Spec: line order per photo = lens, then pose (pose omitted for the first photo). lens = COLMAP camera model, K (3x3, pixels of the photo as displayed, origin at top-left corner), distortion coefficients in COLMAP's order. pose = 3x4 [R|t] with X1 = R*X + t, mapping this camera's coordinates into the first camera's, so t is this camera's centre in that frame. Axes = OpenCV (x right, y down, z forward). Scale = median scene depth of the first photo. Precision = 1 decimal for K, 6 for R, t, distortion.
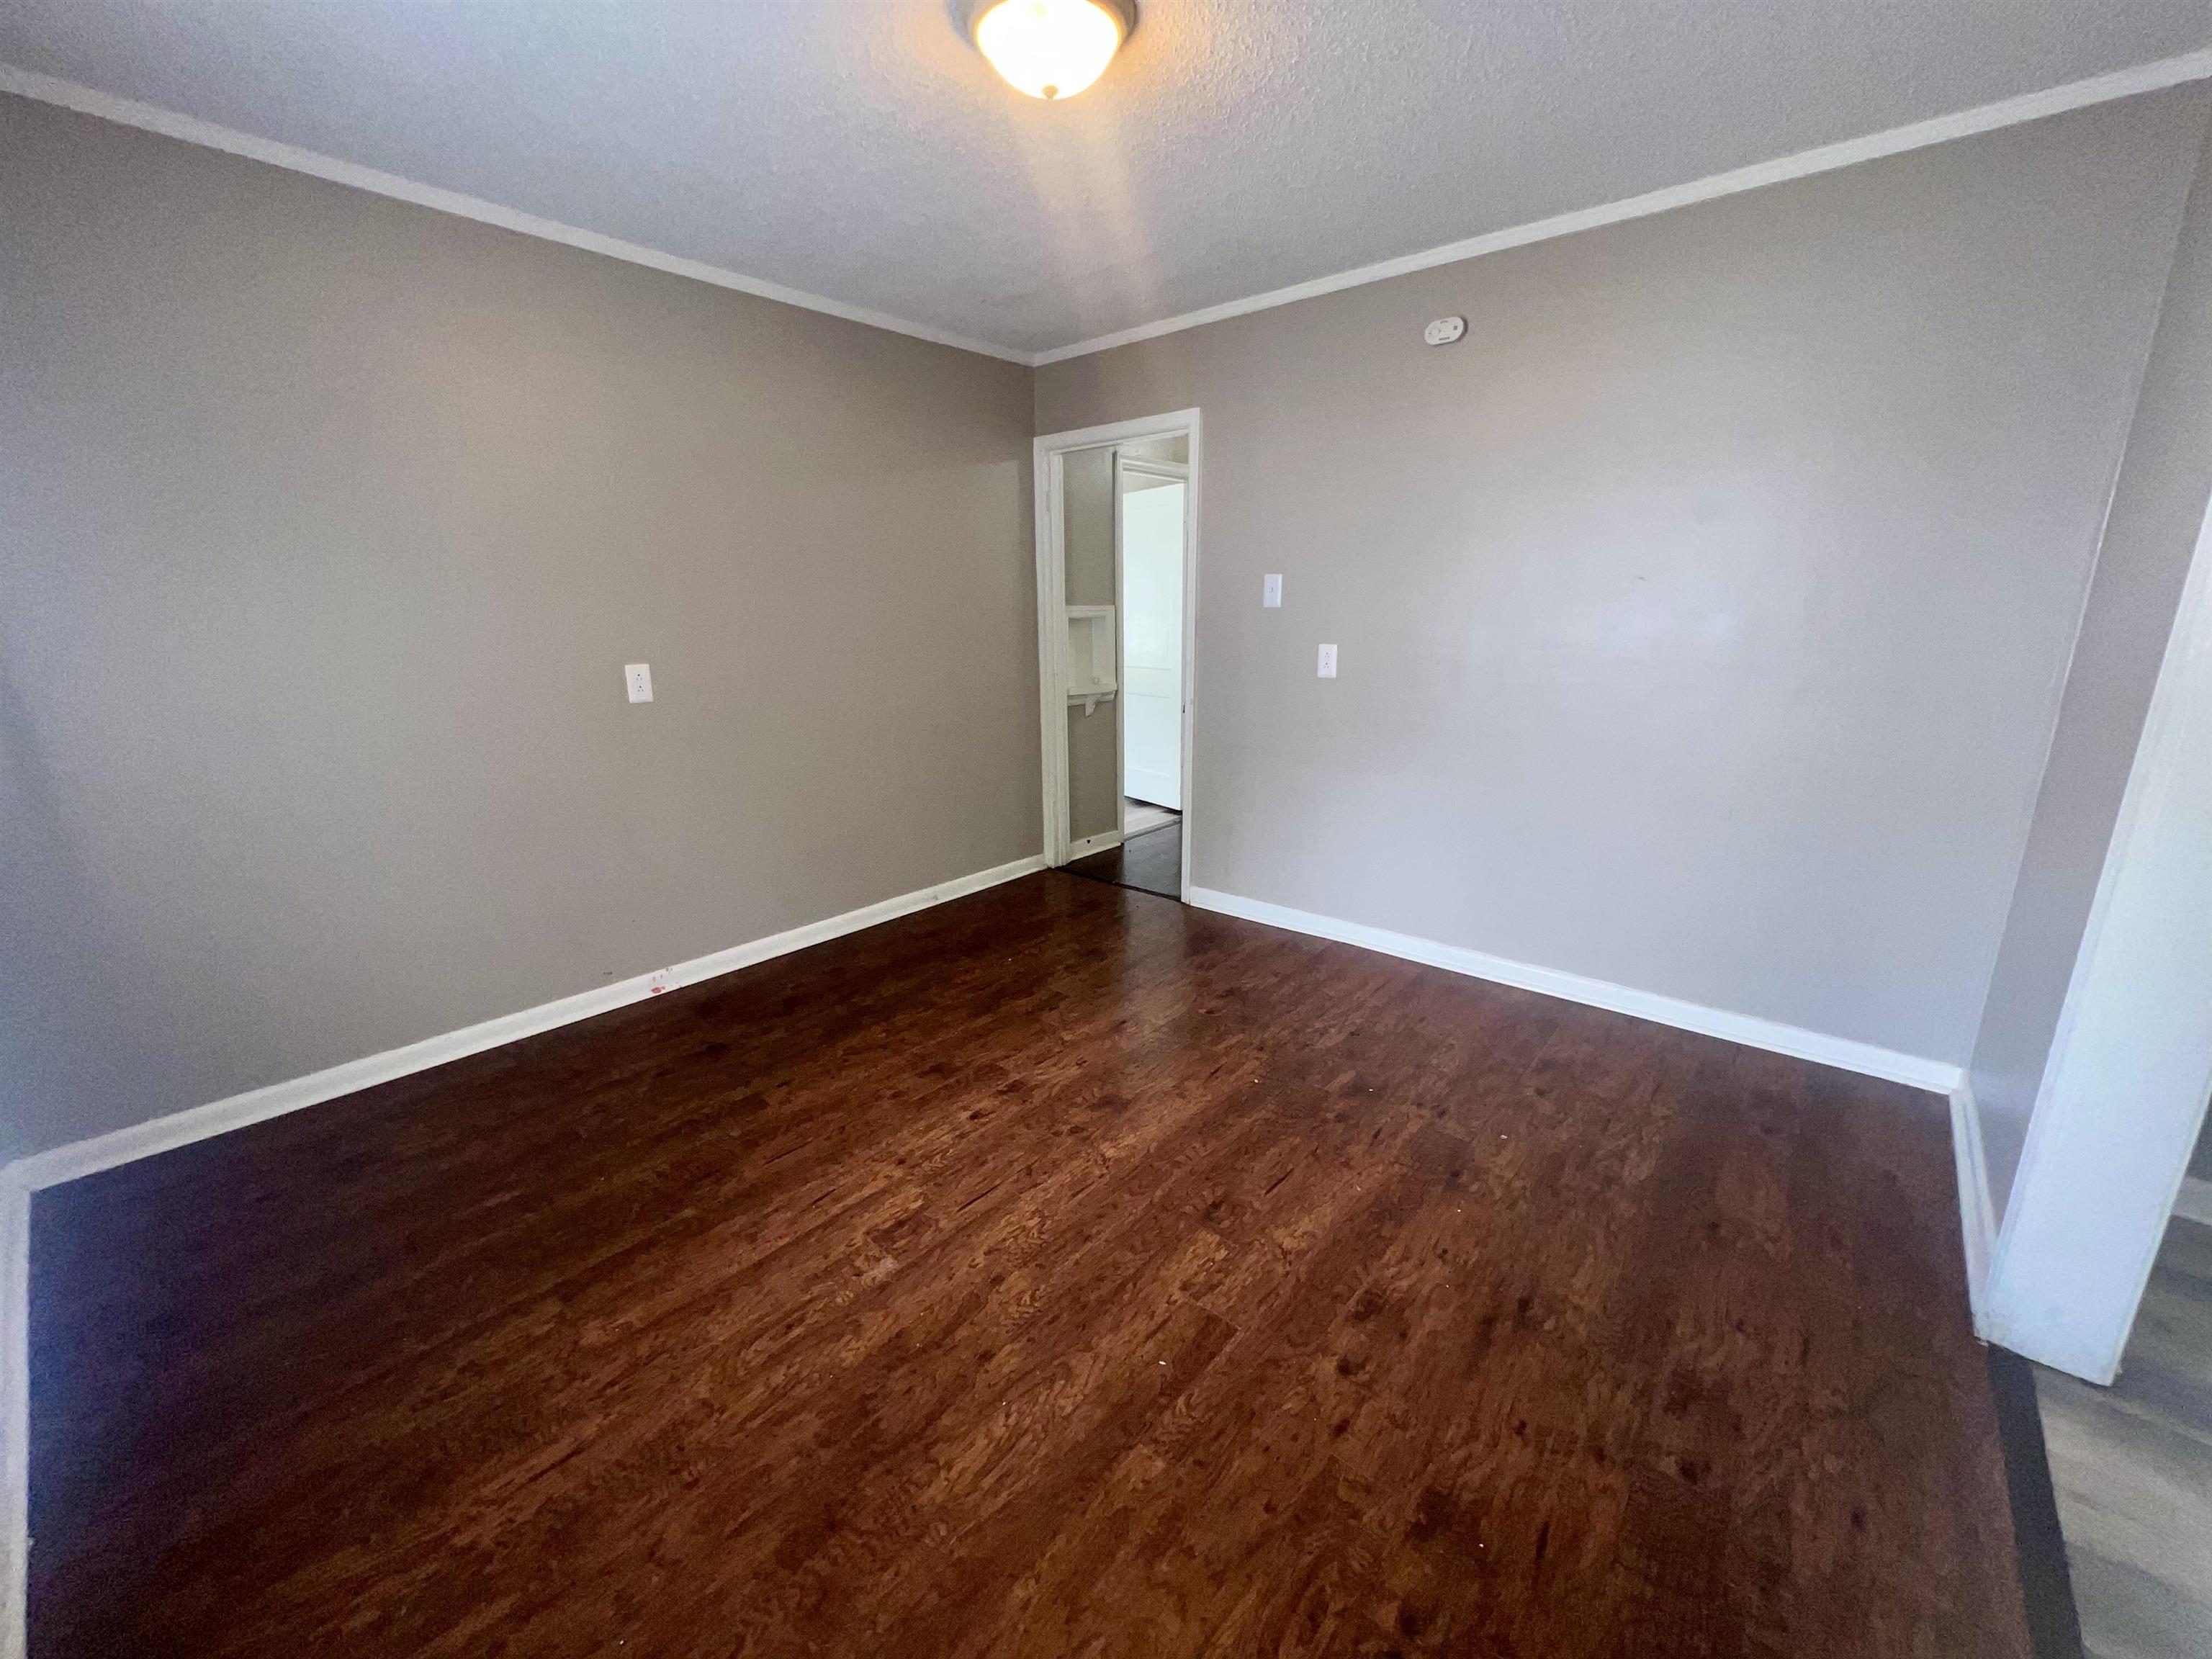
lens RADIAL K [[890.3, 0, 1106.0], [0, 890.3, 829.5], [0, 0, 1]] dist [-0.000271, -0.000028]
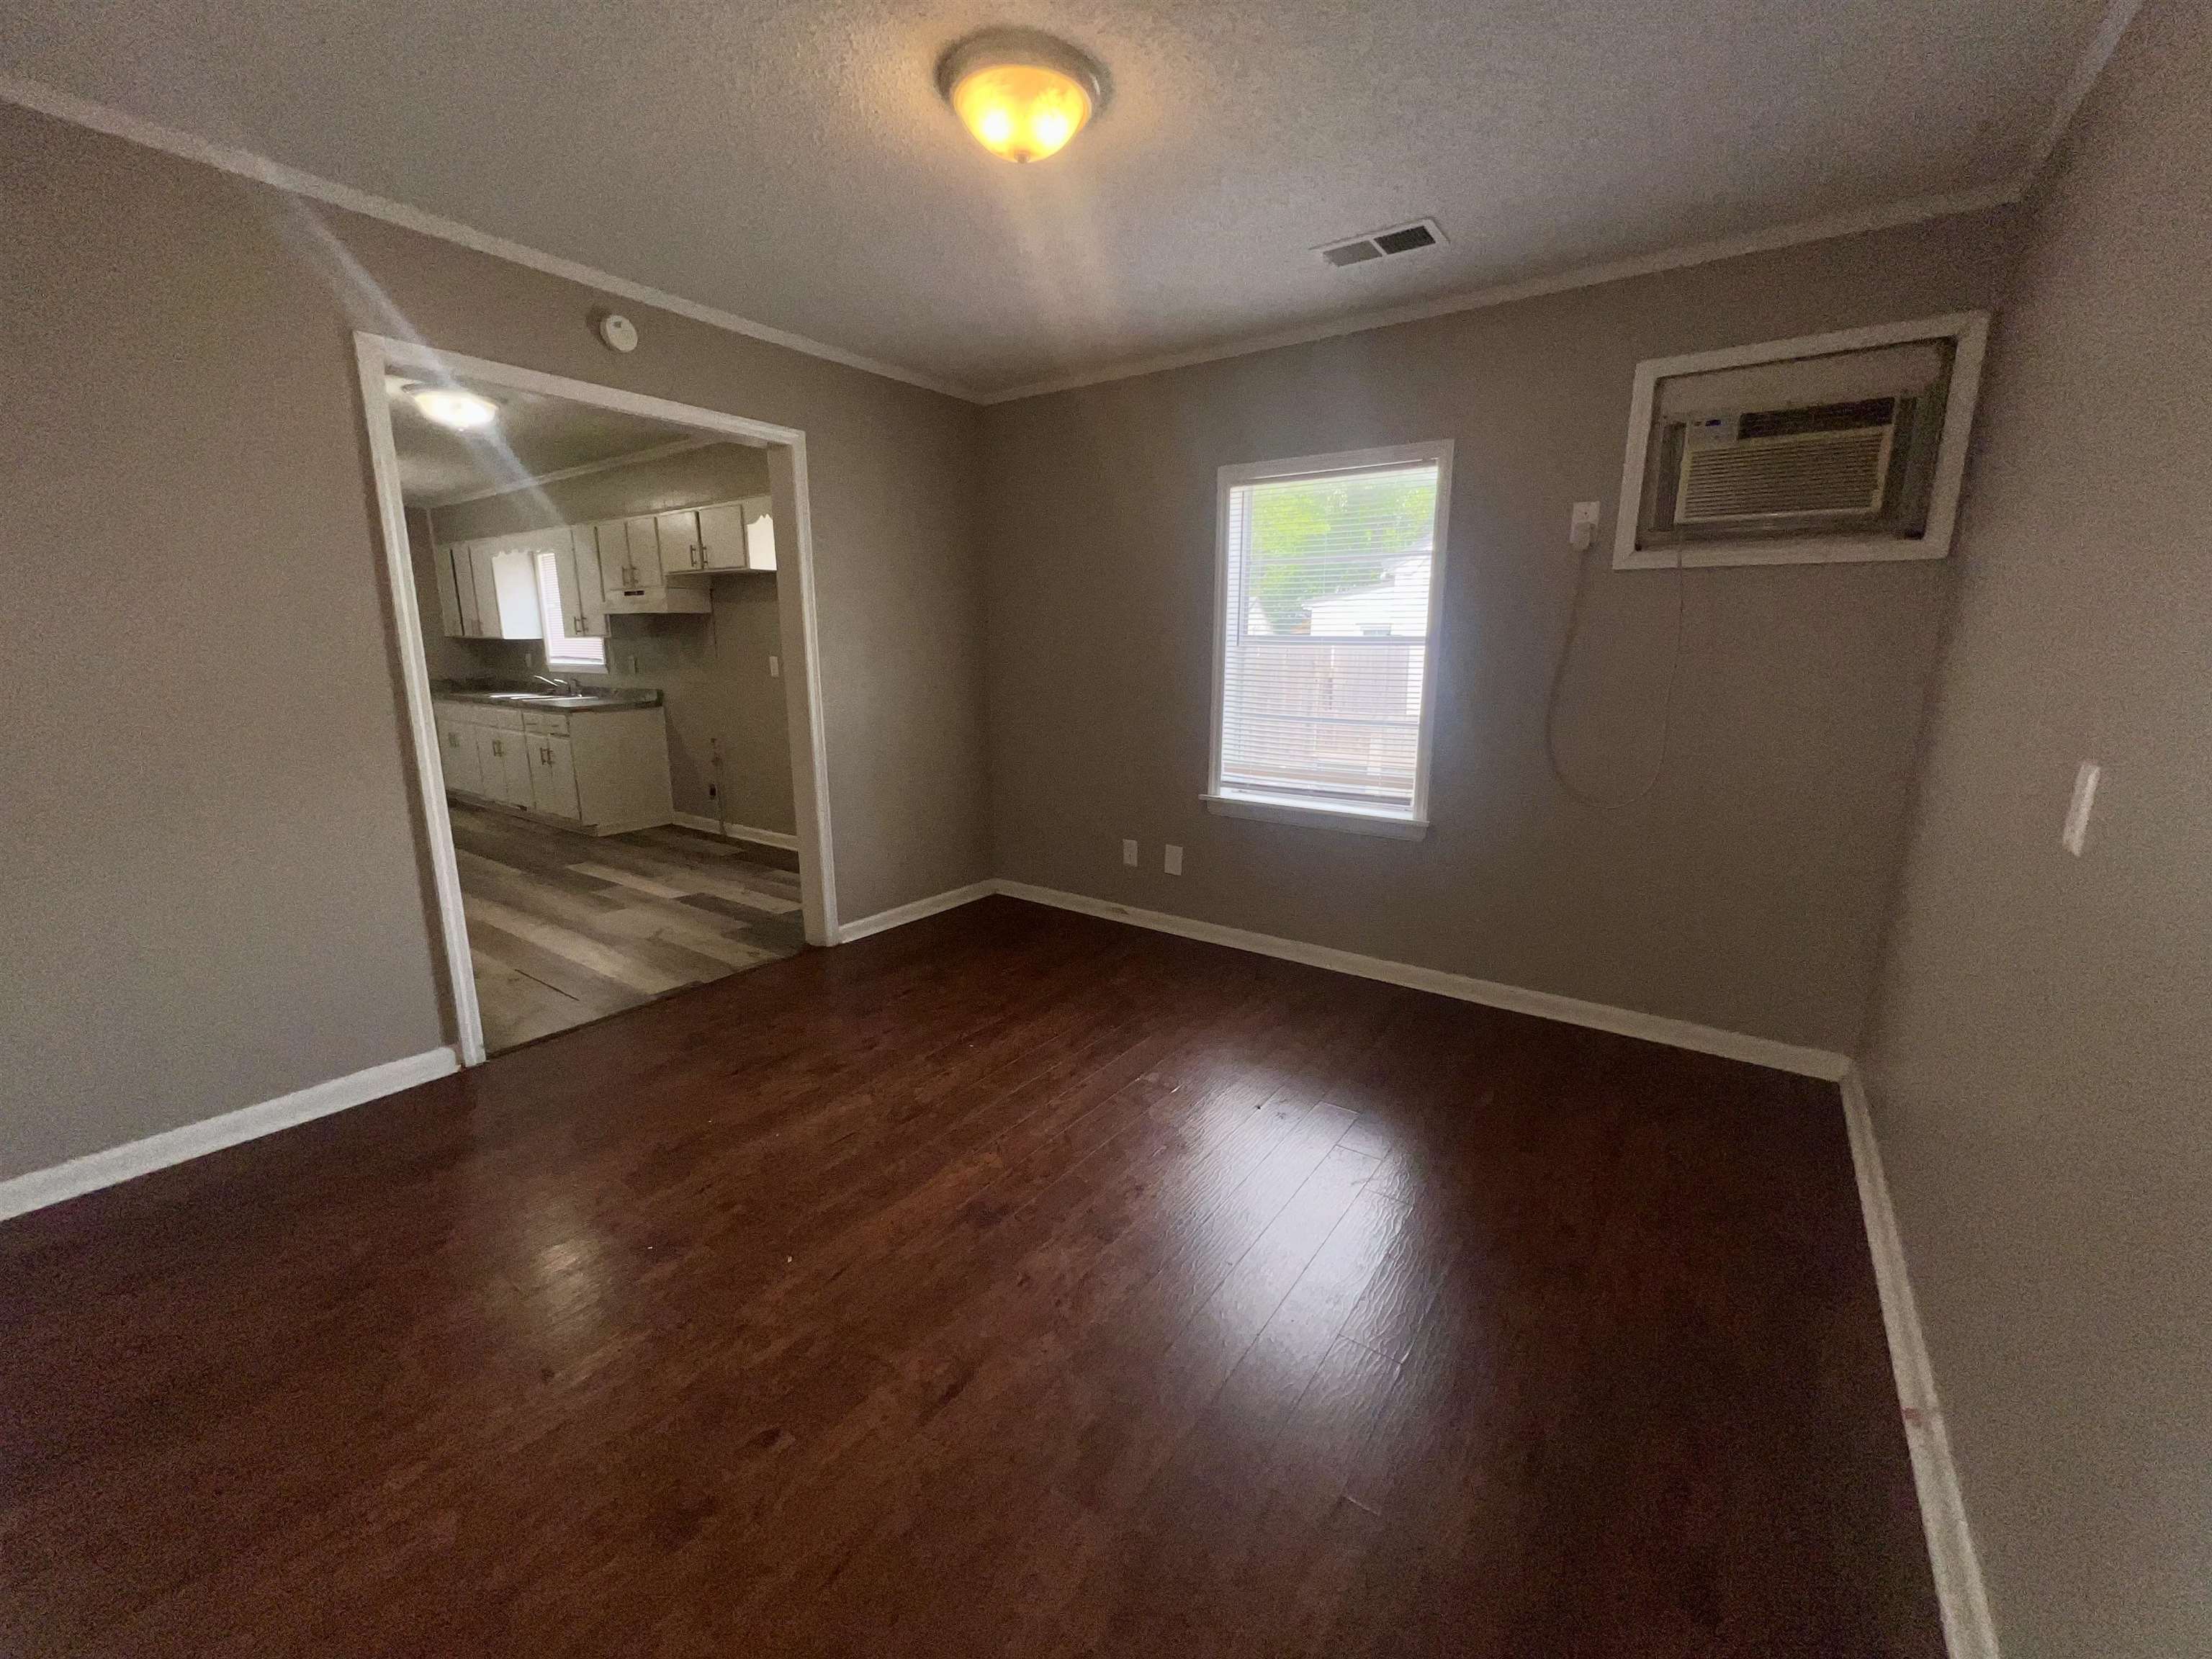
lens RADIAL K [[890.3, 0, 1106.0], [0, 890.3, 829.5], [0, 0, 1]] dist [-0.000271, -0.000028]
pose [[-0.996458, 0.020491, -0.081561, -0.050208], [-0.017849, 0.896229, 0.443233, -0.435457], [0.082180, 0.443119, -0.892688, 1.752045]]
